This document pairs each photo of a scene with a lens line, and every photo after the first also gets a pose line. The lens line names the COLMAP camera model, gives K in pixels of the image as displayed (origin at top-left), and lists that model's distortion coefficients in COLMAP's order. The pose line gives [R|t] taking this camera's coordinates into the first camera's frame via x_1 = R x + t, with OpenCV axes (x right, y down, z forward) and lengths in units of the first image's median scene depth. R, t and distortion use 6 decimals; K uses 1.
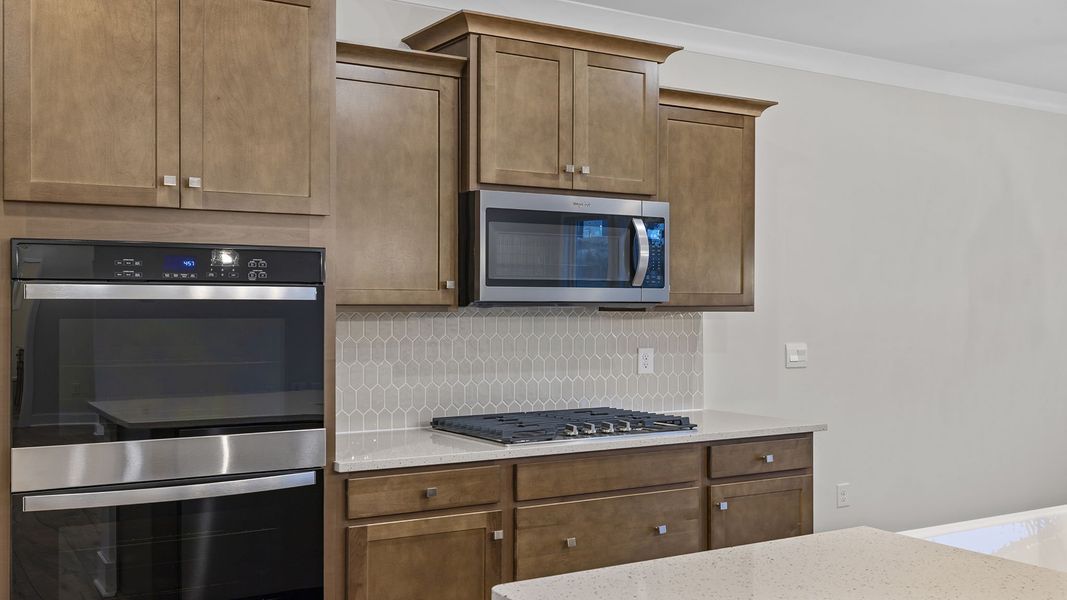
lens RADIAL K [[1063.7, 0, 527.9], [0, 1063.7, 305.2], [0, 0, 1]] dist [0.010813, 0.000000]
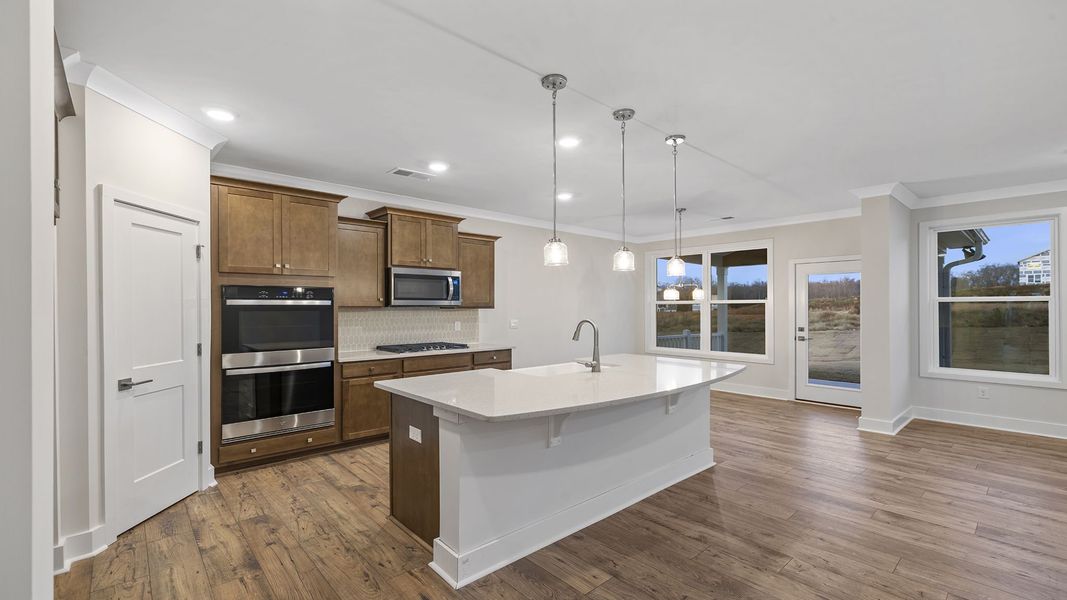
lens RADIAL K [[471.1, 0, 532.8], [0, 471.1, 307.7], [0, 0, 1]] dist [0.013922, 0.000611]
pose [[0.983099, -0.003030, 0.183051, 0.097354], [0.002630, 0.999994, 0.002427, 0.001196], [-0.183058, -0.001905, 0.983100, -0.344846]]
